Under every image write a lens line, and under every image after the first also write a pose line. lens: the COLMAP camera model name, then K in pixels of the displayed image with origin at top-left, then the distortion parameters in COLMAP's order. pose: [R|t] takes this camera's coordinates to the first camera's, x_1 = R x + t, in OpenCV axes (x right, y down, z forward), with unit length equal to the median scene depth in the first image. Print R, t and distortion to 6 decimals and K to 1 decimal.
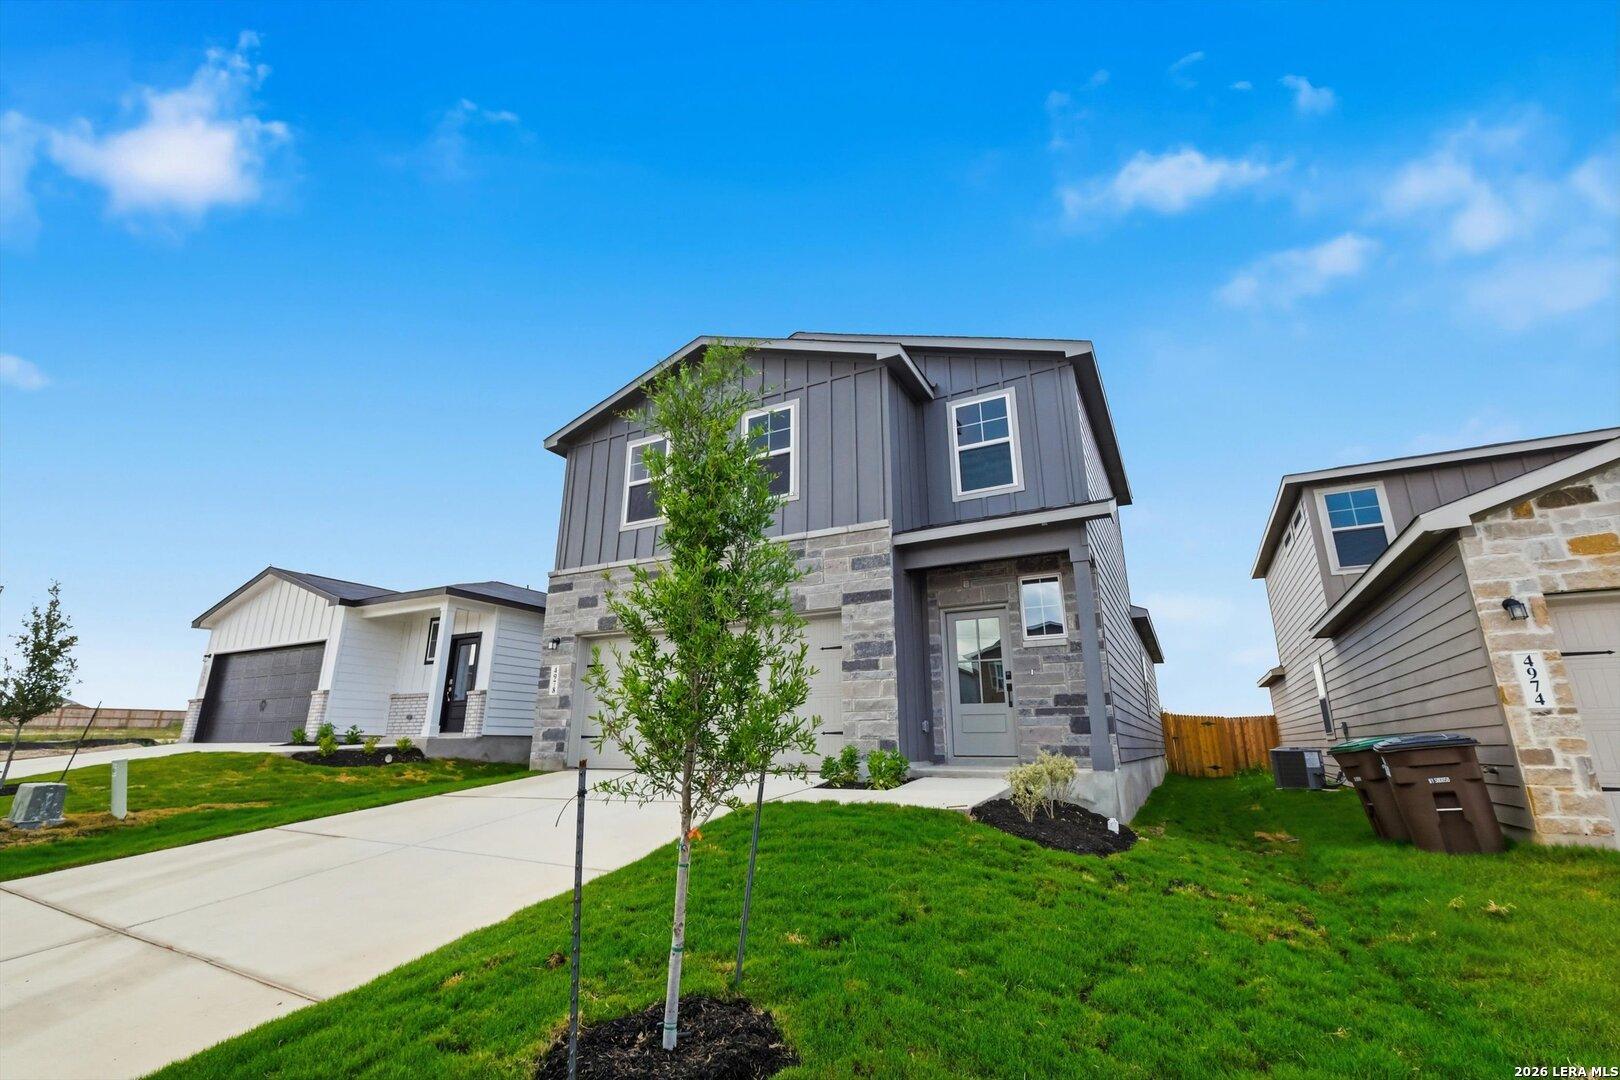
lens RADIAL K [[691.4, 0, 810.0], [0, 691.4, 540.0], [0, 0, 1]] dist [-0.002561, 0.000147]
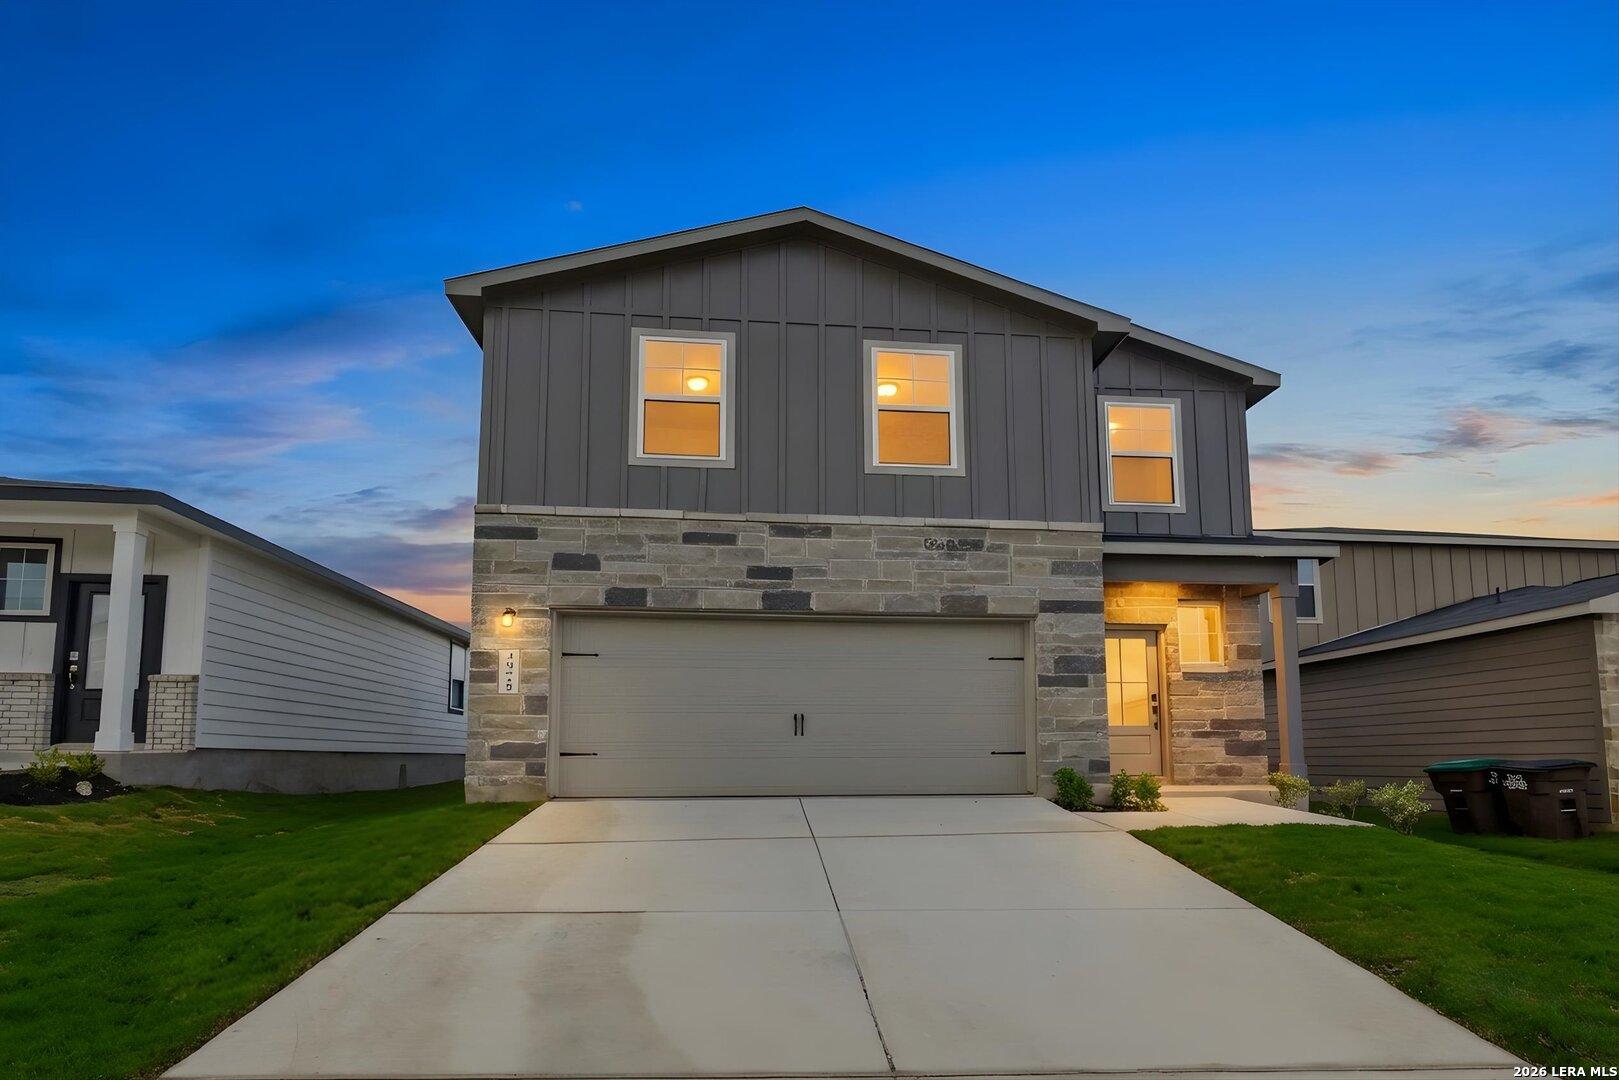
lens RADIAL K [[837.4, 0, 811.6], [0, 837.4, 676.9], [0, 0, 1]] dist [0.000404, -0.000535]
pose [[0.846955, 0.052526, 0.529064, -0.723536], [-0.151667, 0.977629, 0.145737, 0.059752], [-0.509573, -0.203674, 0.835974, 0.227589]]
